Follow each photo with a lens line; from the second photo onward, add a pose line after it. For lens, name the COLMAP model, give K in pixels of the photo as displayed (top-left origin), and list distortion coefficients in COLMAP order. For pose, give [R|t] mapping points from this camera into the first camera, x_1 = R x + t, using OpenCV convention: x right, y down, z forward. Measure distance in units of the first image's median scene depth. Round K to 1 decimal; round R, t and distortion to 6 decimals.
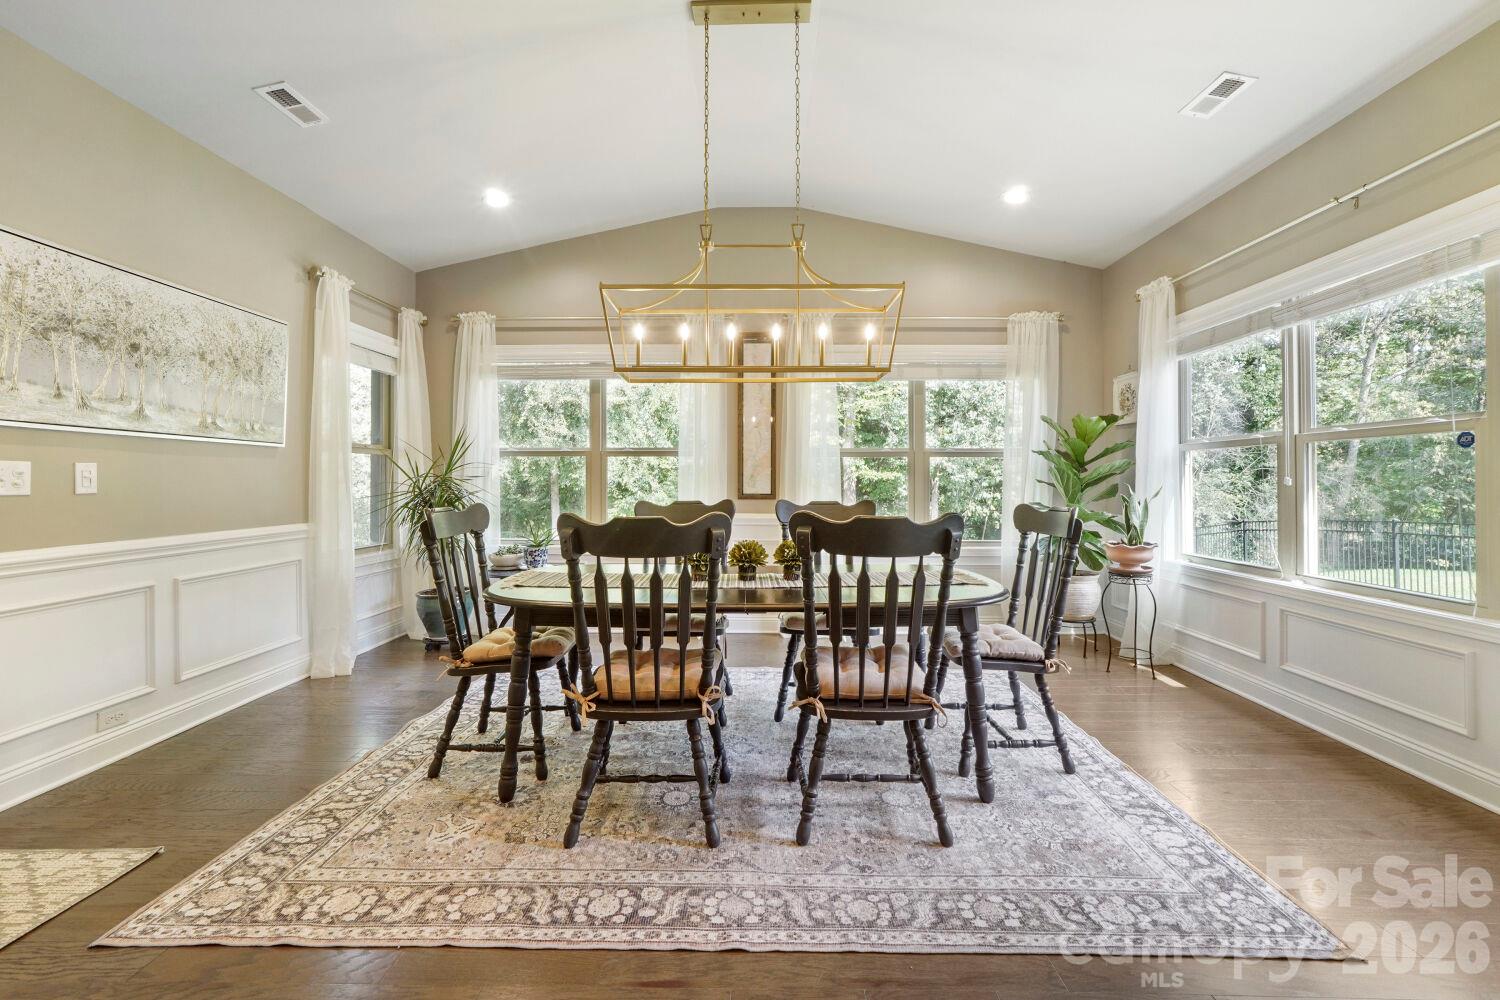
lens RADIAL K [[632.3, 0, 740.3], [0, 632.3, 474.8], [0, 0, 1]] dist [-0.008943, 0.001472]
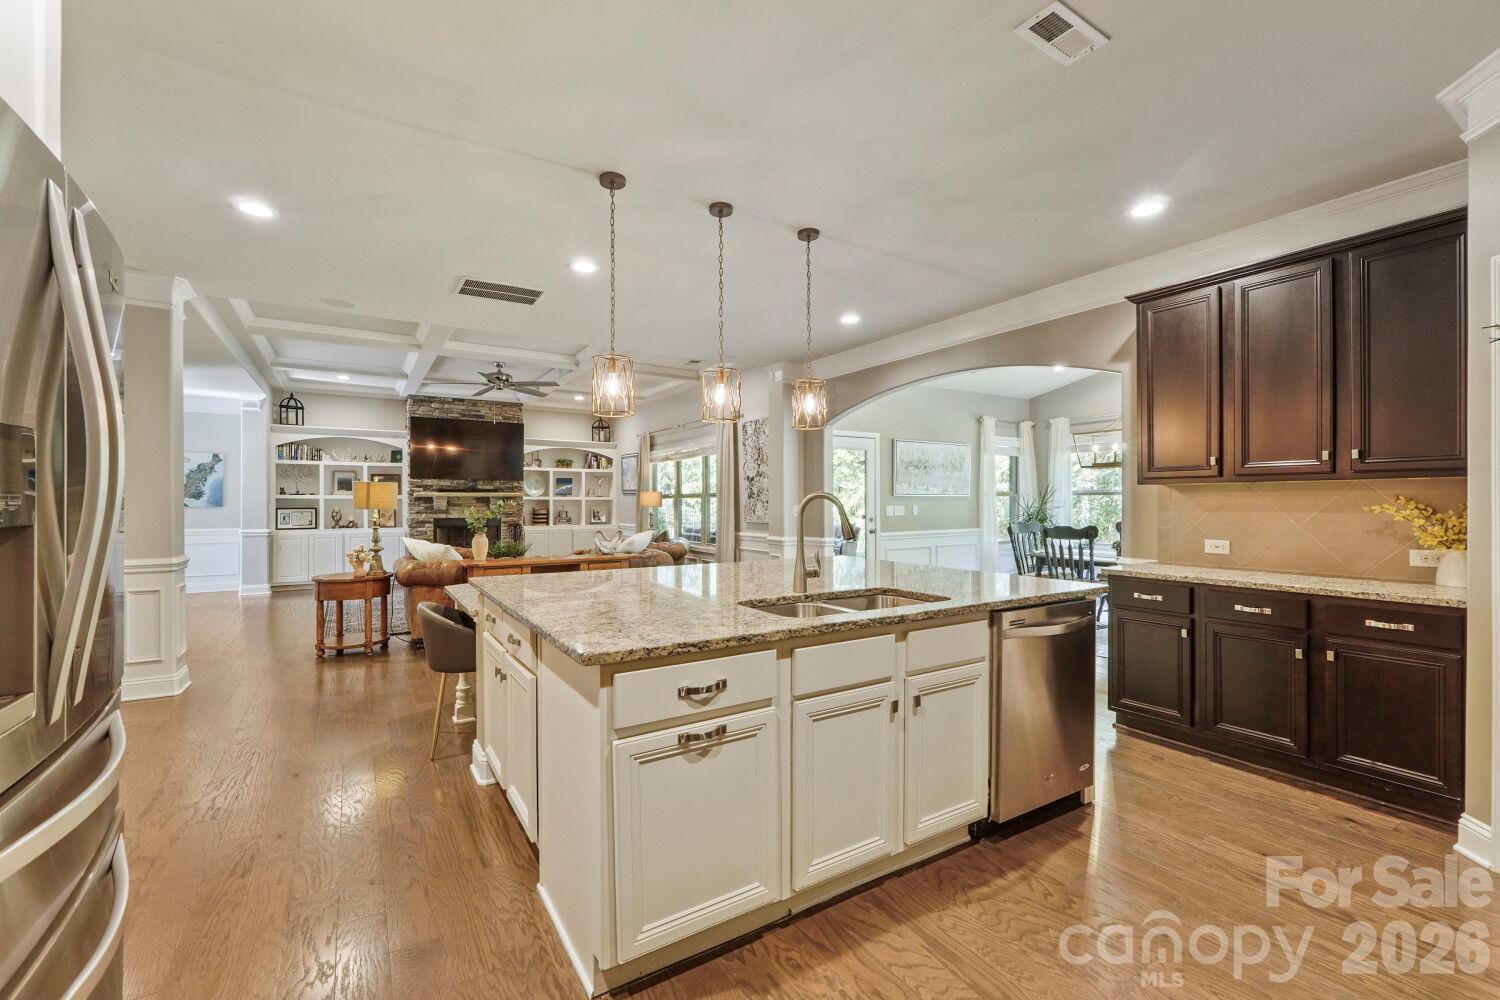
lens RADIAL K [[632.3, 0, 761.4], [0, 632.3, 502.6], [0, 0, 1]] dist [-0.008943, 0.001472]
pose [[0.567844, -0.003322, -0.823130, 0.770604], [0.014764, 0.999872, 0.006150, -0.043503], [0.823004, -0.015644, 0.567820, -0.976500]]
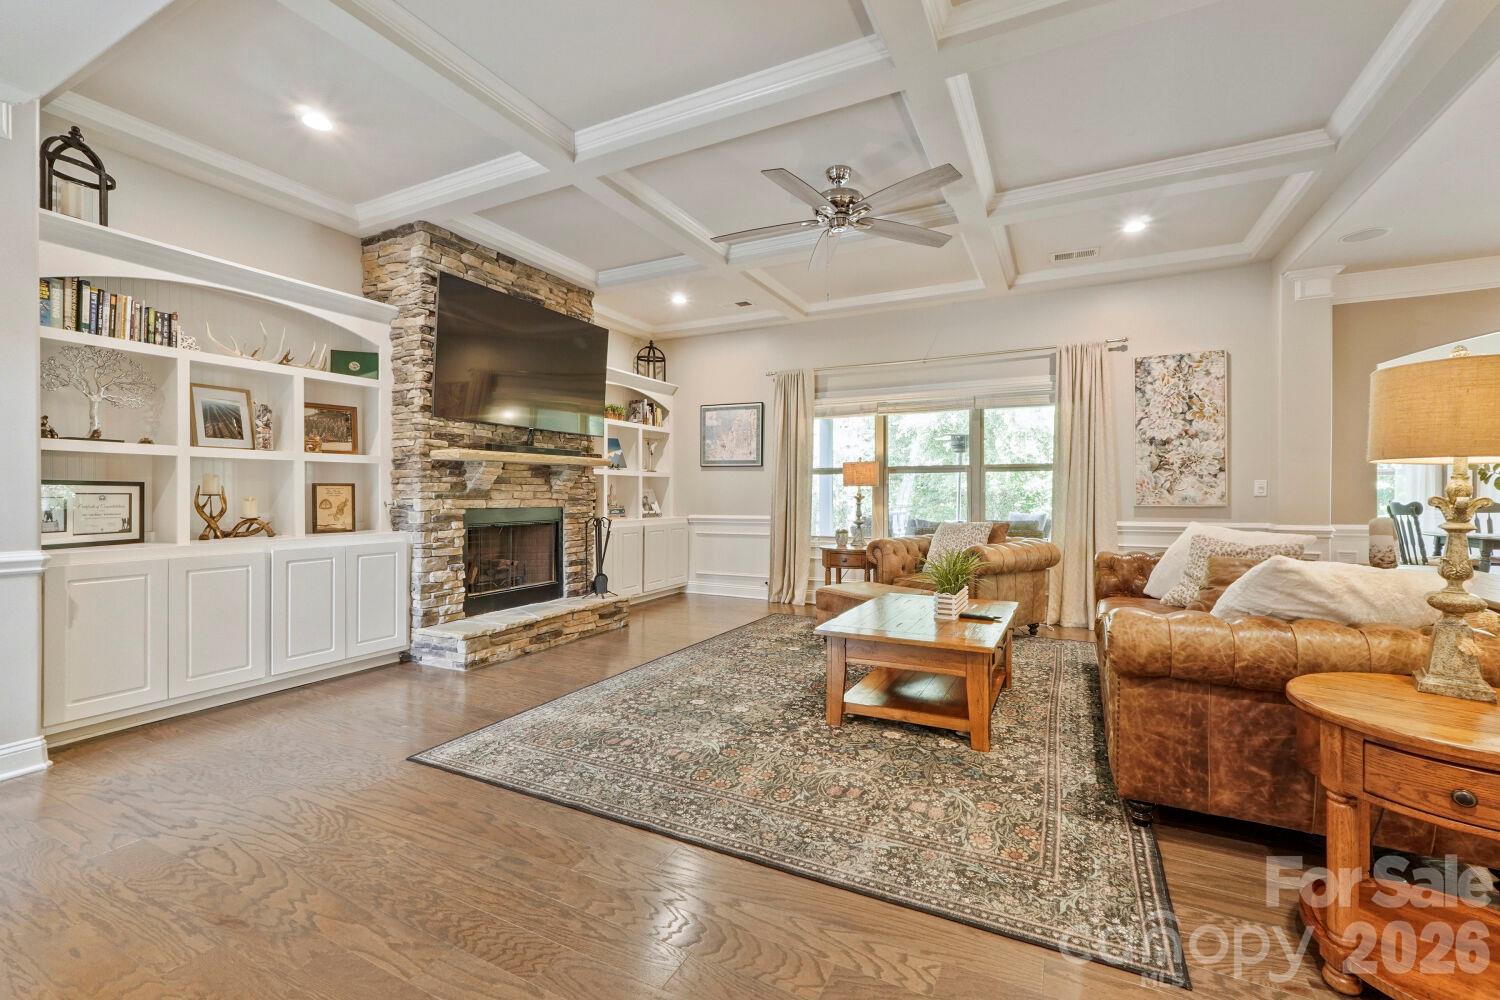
lens RADIAL K [[632.3, 0, 753.8], [0, 632.3, 493.4], [0, 0, 1]] dist [-0.008943, 0.001472]
pose [[0.907419, -0.003255, -0.420215, -1.146400], [0.008926, 0.999894, 0.011530, -0.020803], [0.420133, -0.014213, 0.907351, -1.443548]]
